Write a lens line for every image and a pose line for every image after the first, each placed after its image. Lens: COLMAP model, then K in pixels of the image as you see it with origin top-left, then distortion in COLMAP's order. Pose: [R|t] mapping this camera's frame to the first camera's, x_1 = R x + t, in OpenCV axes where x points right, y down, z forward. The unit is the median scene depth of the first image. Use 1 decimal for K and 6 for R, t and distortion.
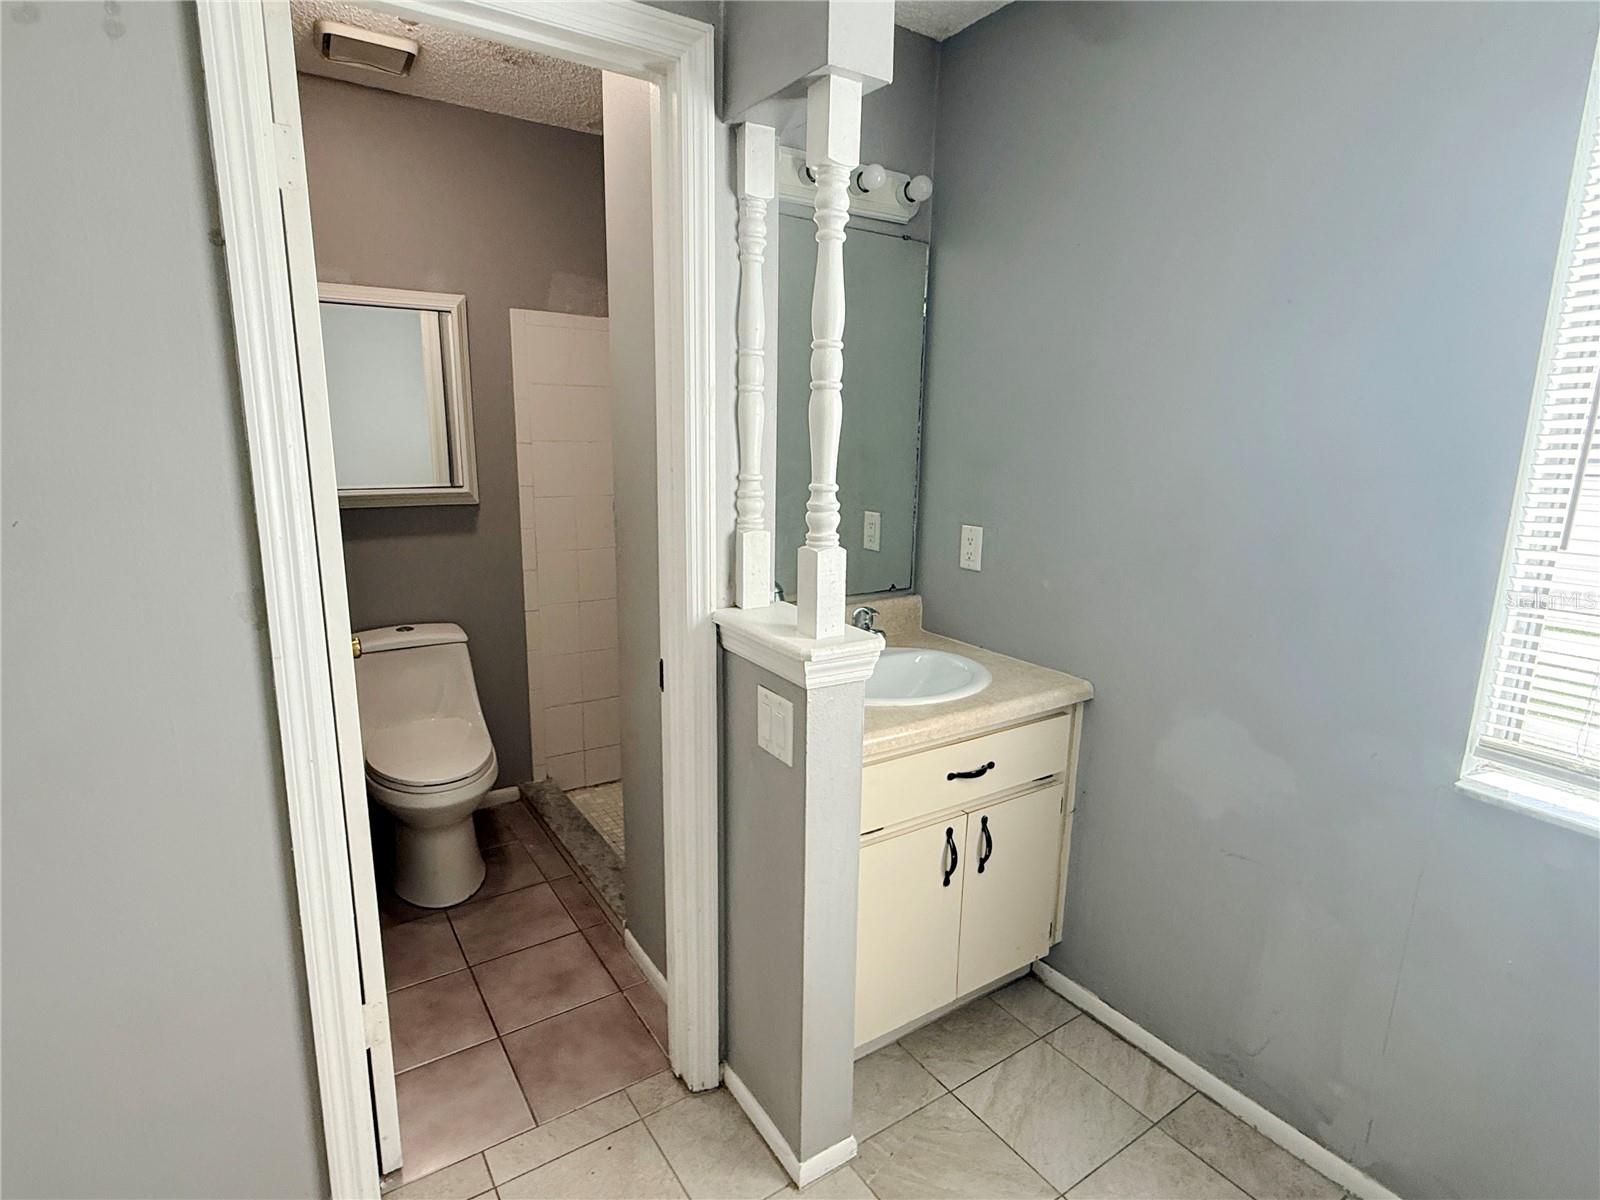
lens RADIAL K [[831.8, 0, 797.3], [0, 831.8, 601.6], [0, 0, 1]] dist [-0.001559, 0.002600]
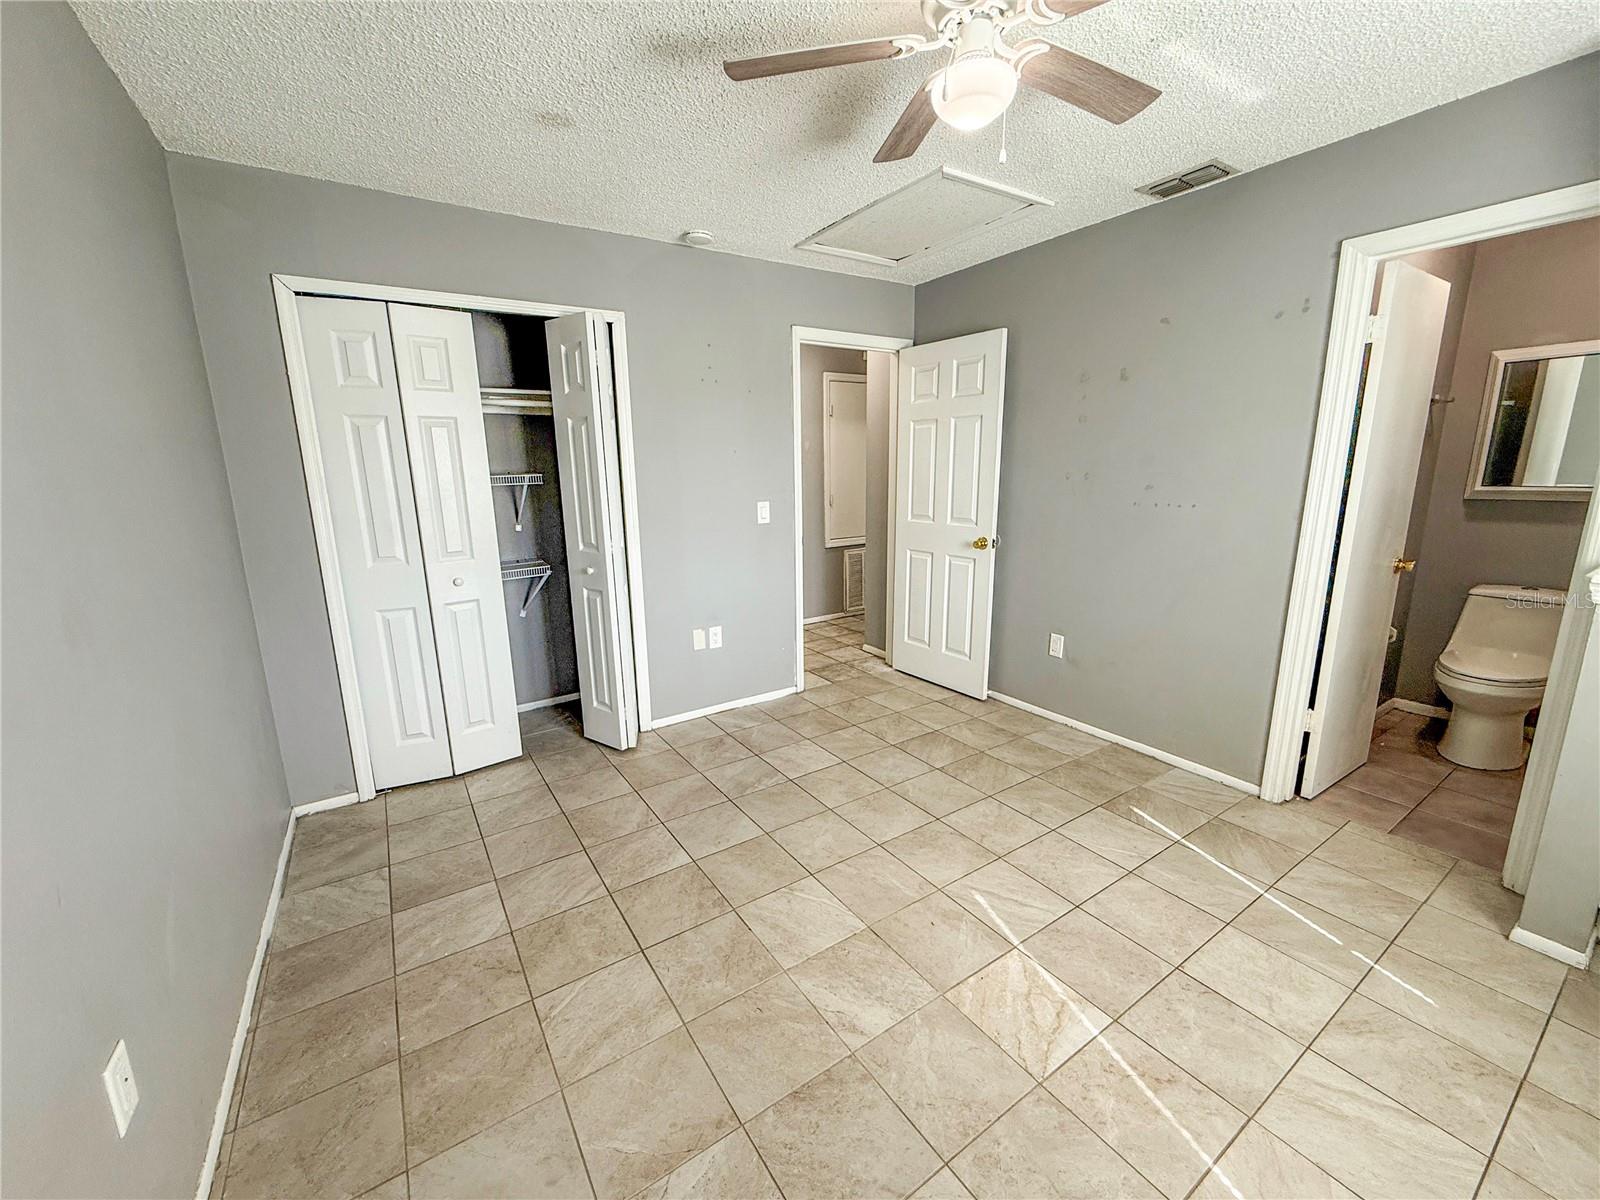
lens RADIAL K [[637.3, 0, 797.5], [0, 637.3, 597.5], [0, 0, 1]] dist [0.004075, 0.000481]
pose [[-0.003873, 0.189865, -0.981803, 0.951825], [-0.186601, 0.964428, 0.187241, 0.121080], [0.982428, 0.183930, 0.031694, -0.384117]]
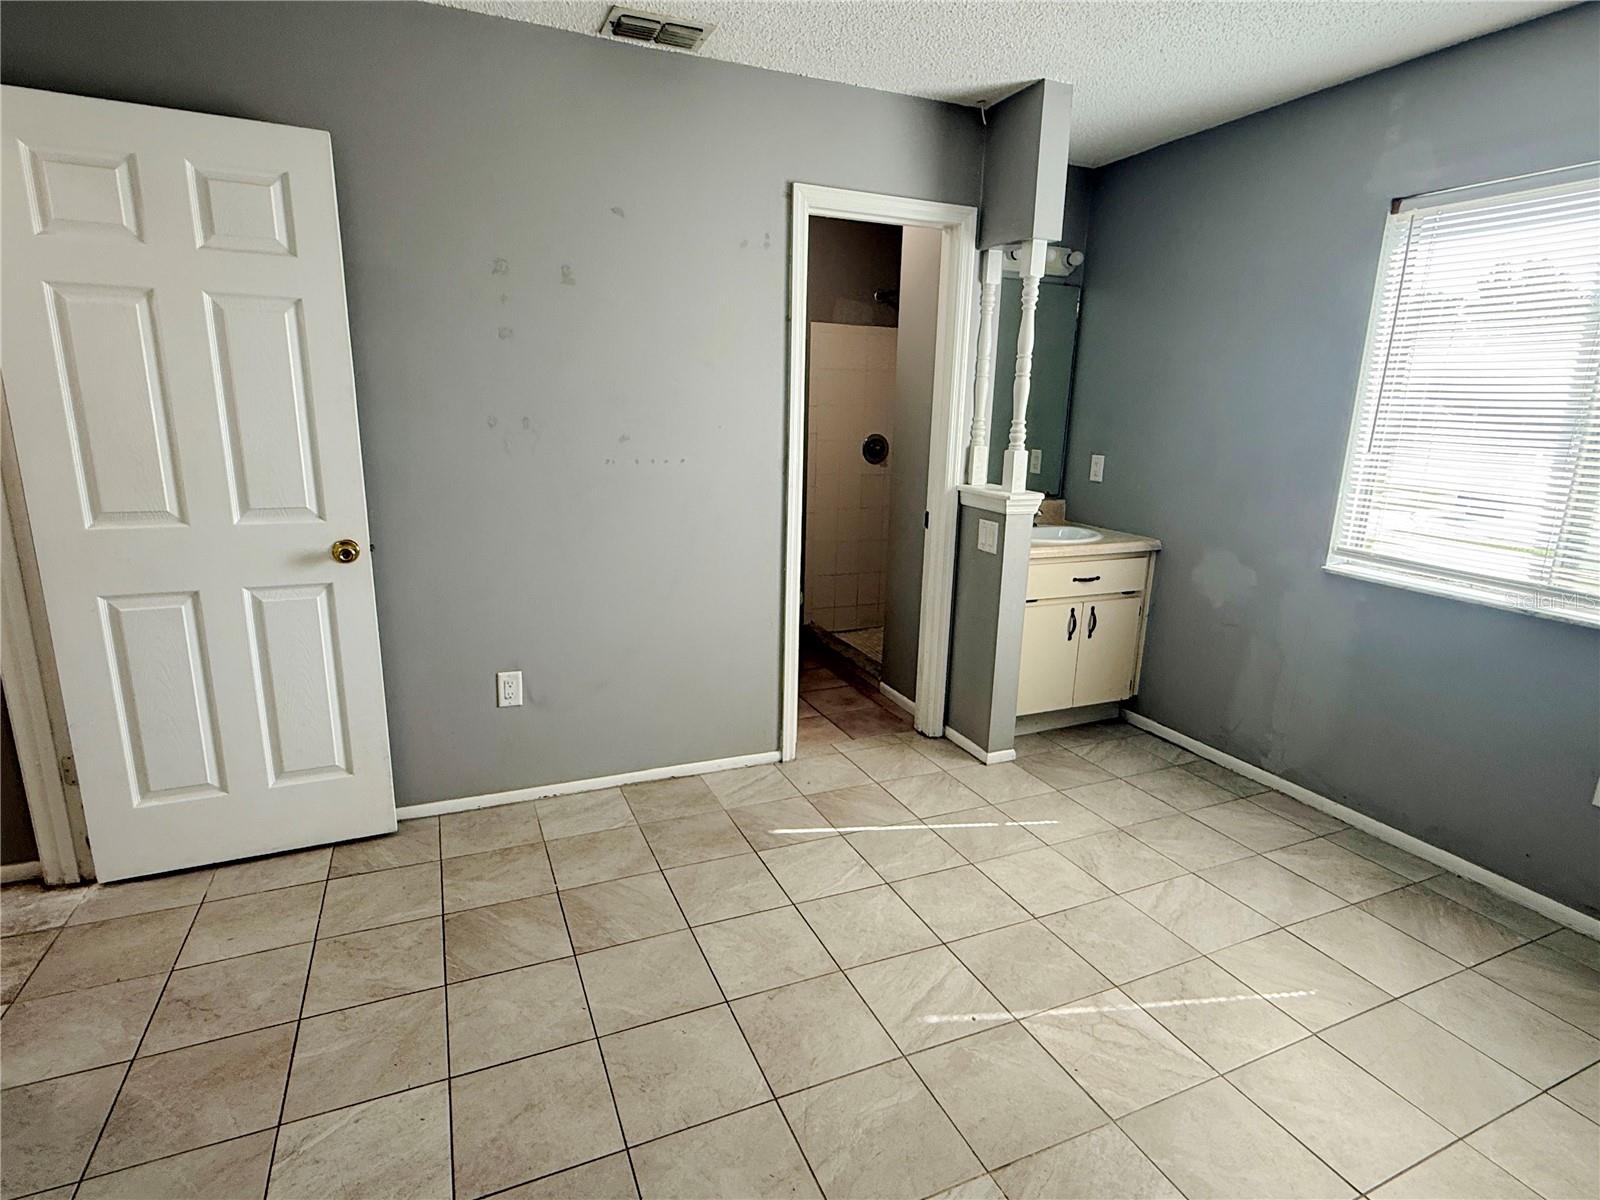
lens RADIAL K [[831.8, 0, 800.9], [0, 831.8, 601.6], [0, 0, 1]] dist [-0.001559, 0.002600]
pose [[0.985129, 0.047839, -0.165023, -0.121705], [-0.042935, 0.998527, 0.033158, 0.232187], [0.166366, -0.025580, 0.985732, -1.022660]]
